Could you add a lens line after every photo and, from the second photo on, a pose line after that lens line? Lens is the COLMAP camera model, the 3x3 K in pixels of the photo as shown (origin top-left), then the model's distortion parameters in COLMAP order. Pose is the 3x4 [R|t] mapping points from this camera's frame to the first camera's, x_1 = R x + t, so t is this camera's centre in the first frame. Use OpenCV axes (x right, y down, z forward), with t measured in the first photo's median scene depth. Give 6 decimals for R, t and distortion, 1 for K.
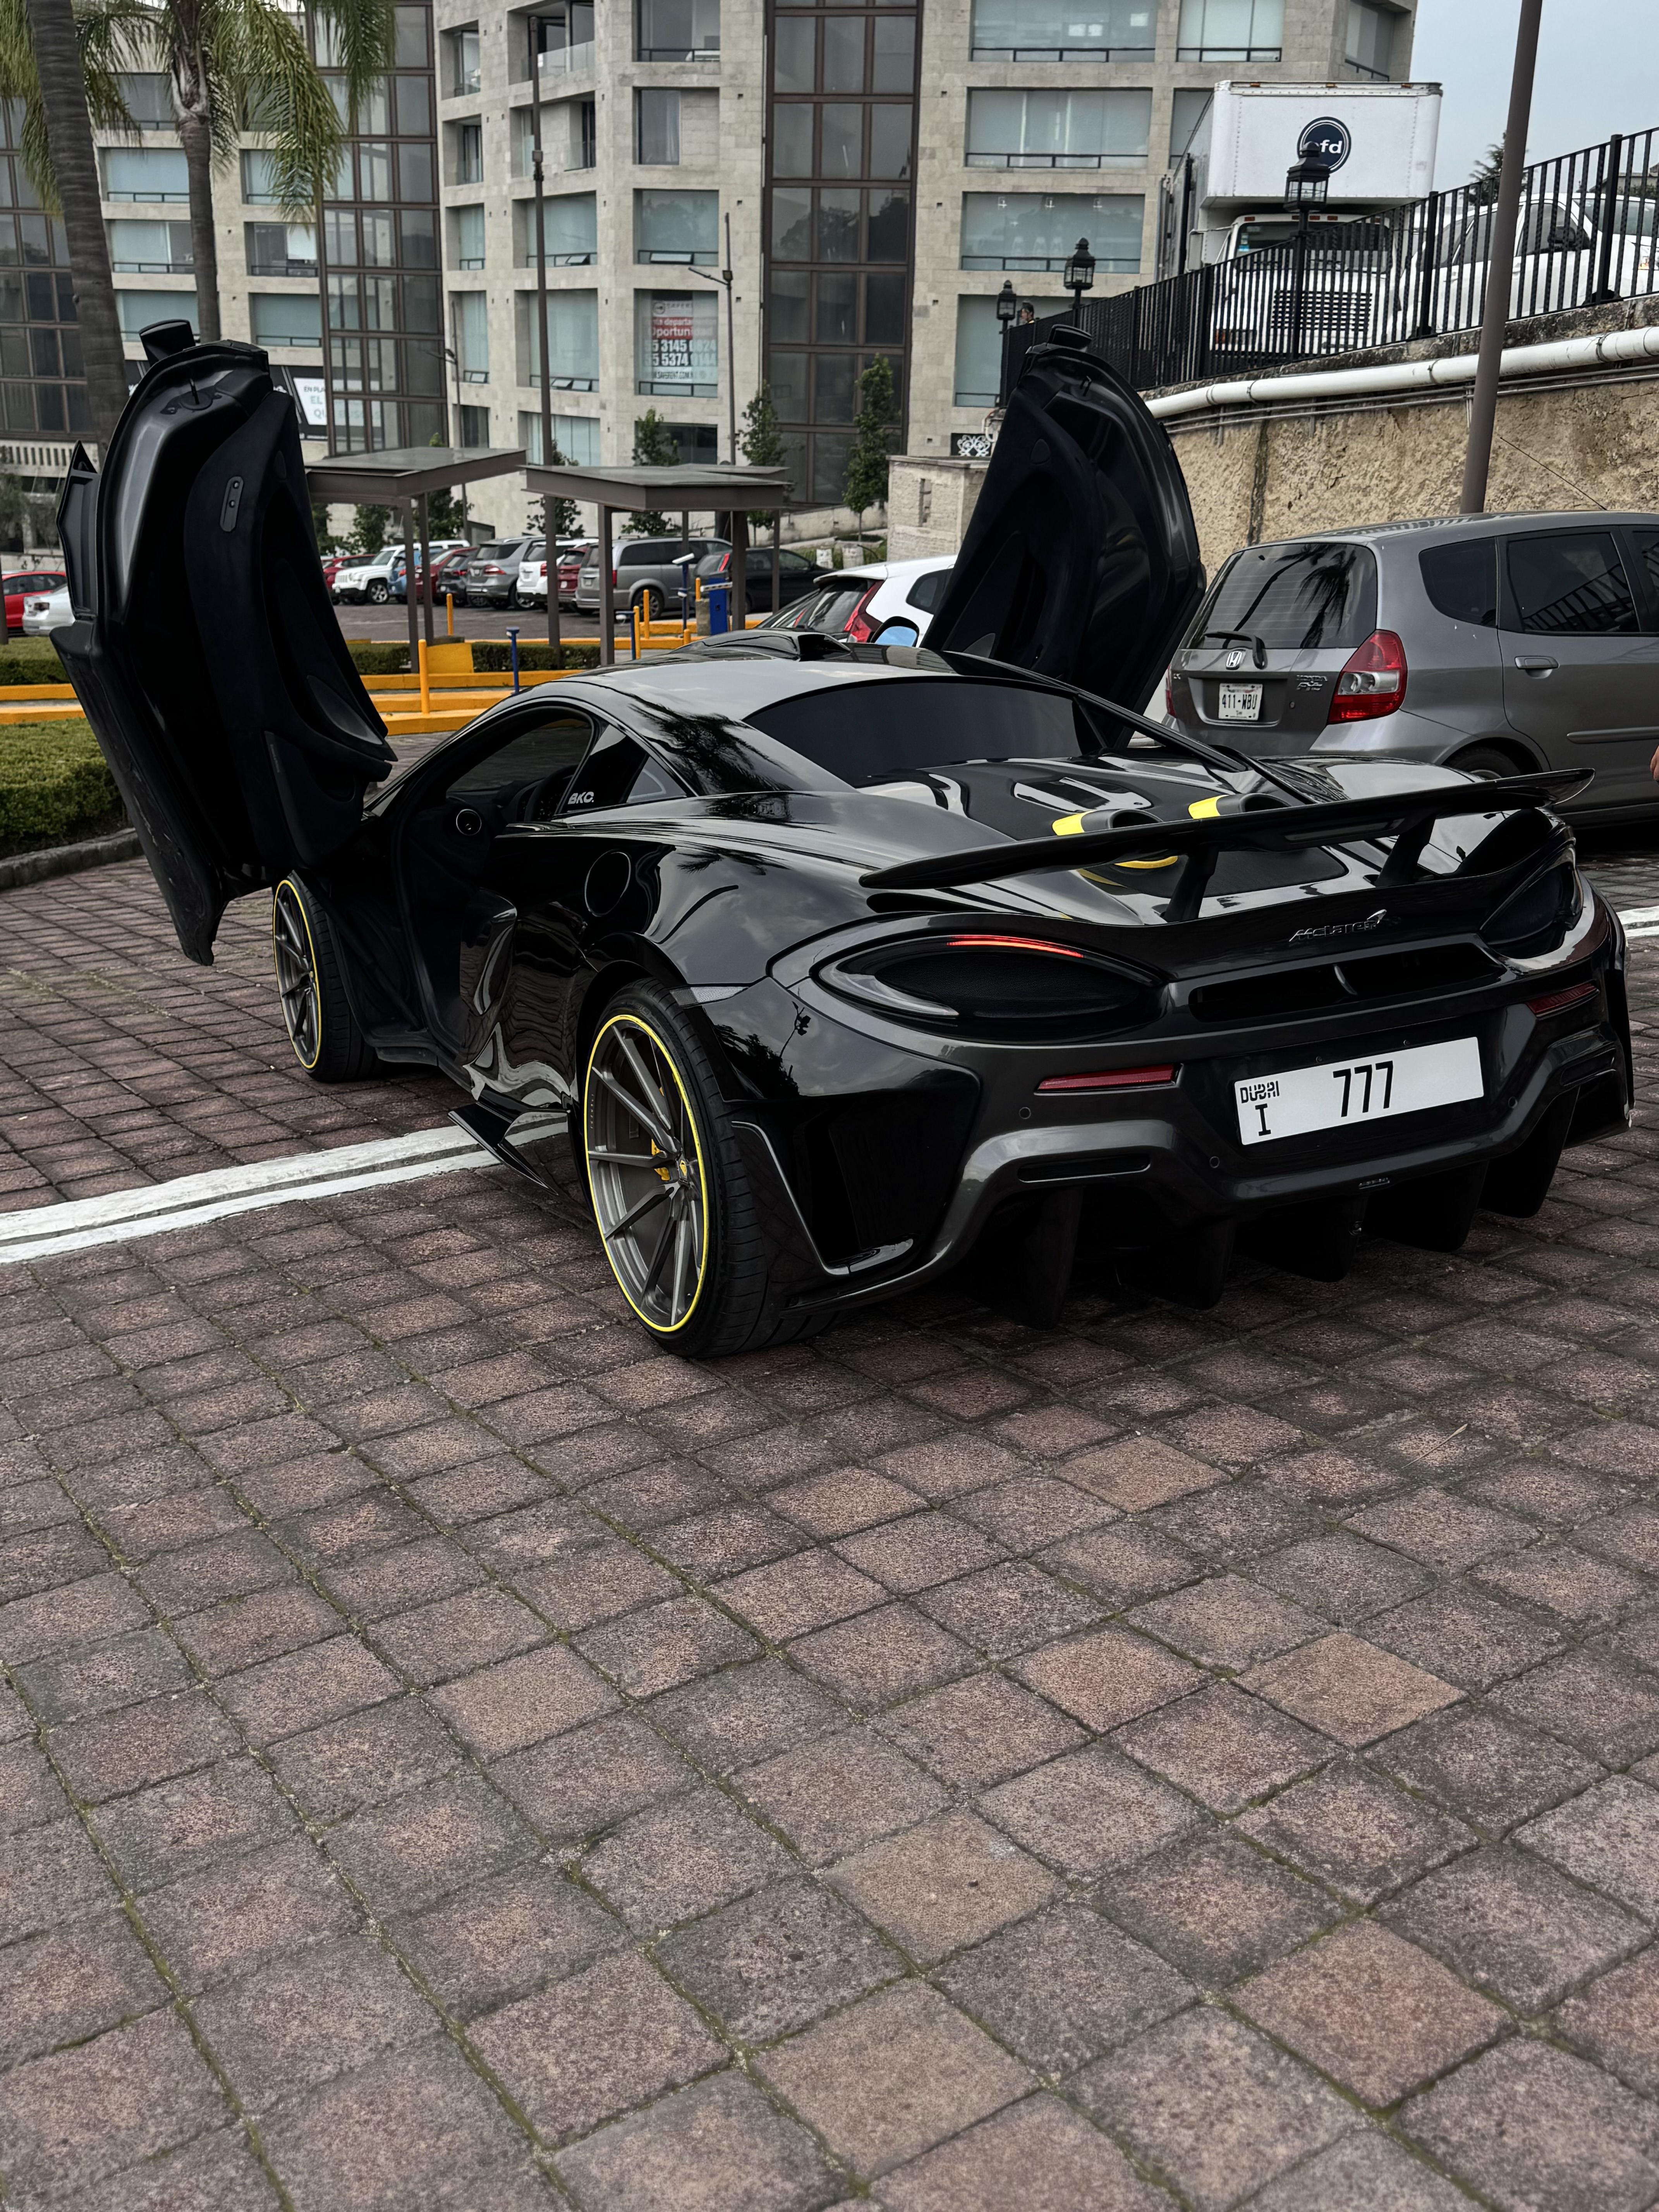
lens RADIAL K [[2038.4, 0, 833.6], [0, 2038.4, 1093.1], [0, 0, 1]] dist [0.165473, -0.341958]
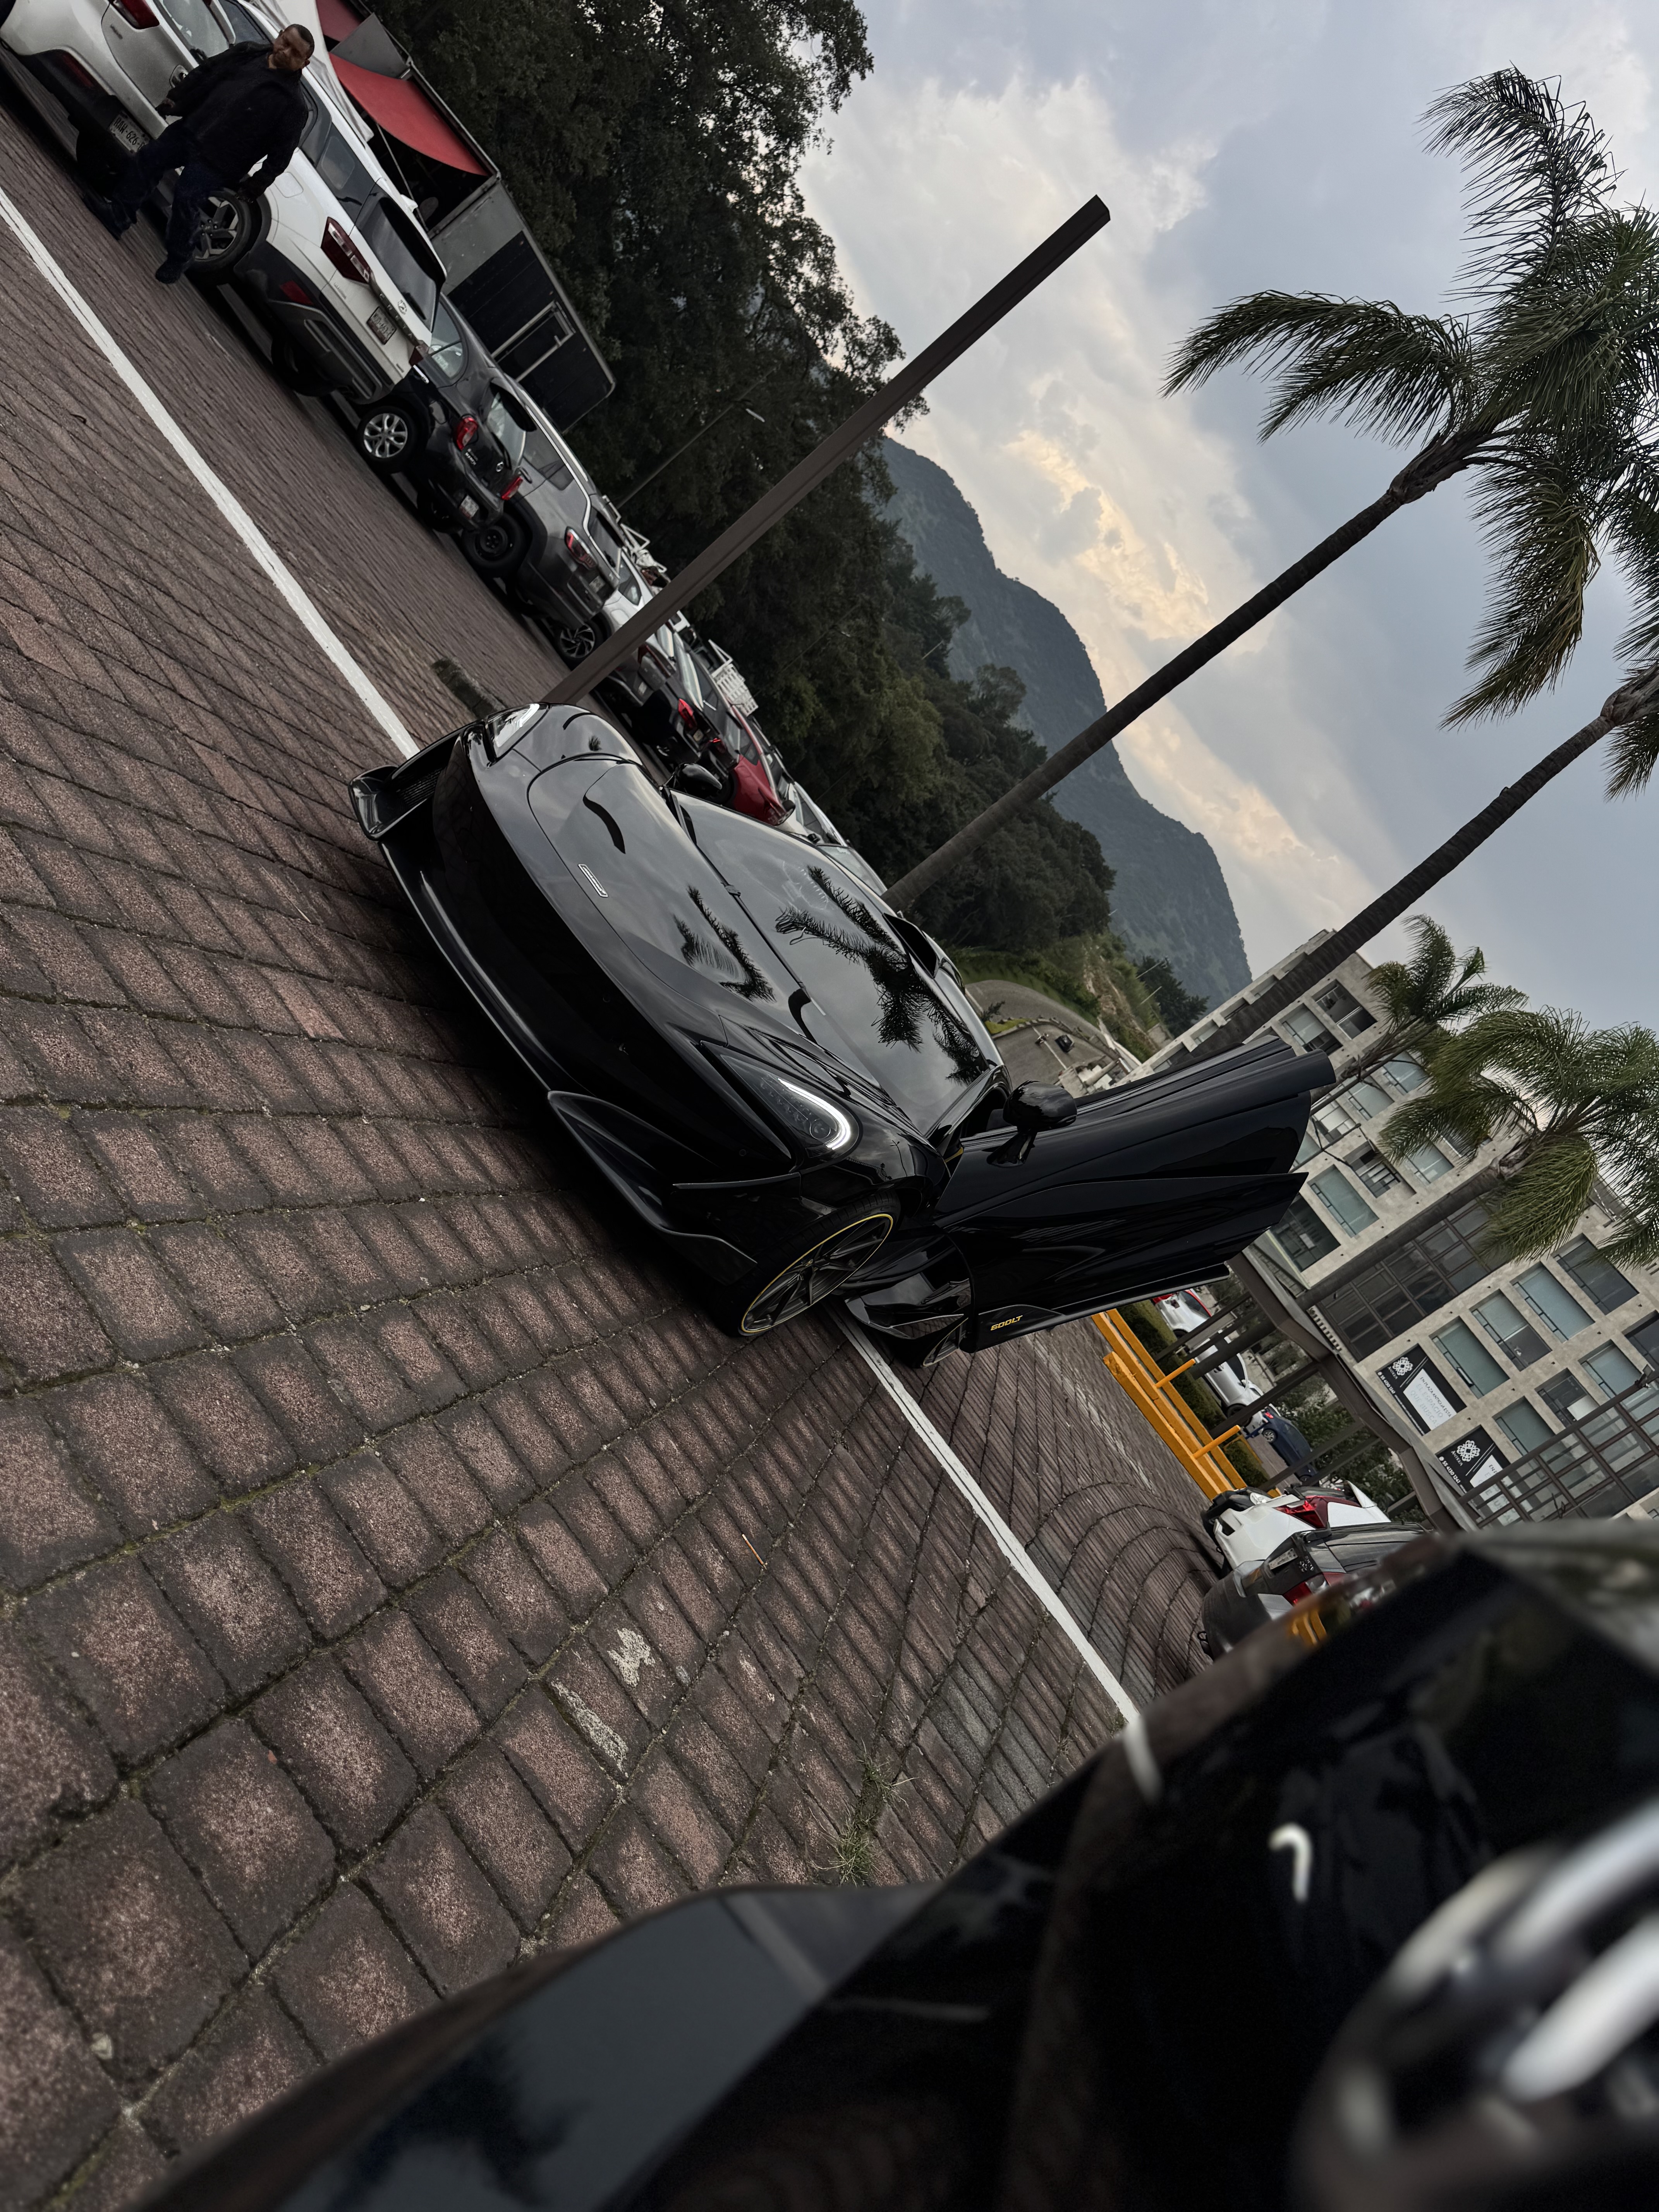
lens RADIAL K [[1552.8, 0, 826.5], [0, 1552.8, 1076.9], [0, 0, 1]] dist [0.004621, 0.001128]
pose [[0.399368, 0.672322, -0.623288, 0.882206], [-0.888160, 0.452304, -0.081196, -0.021737], [0.227327, 0.586007, 0.777765, 0.178280]]
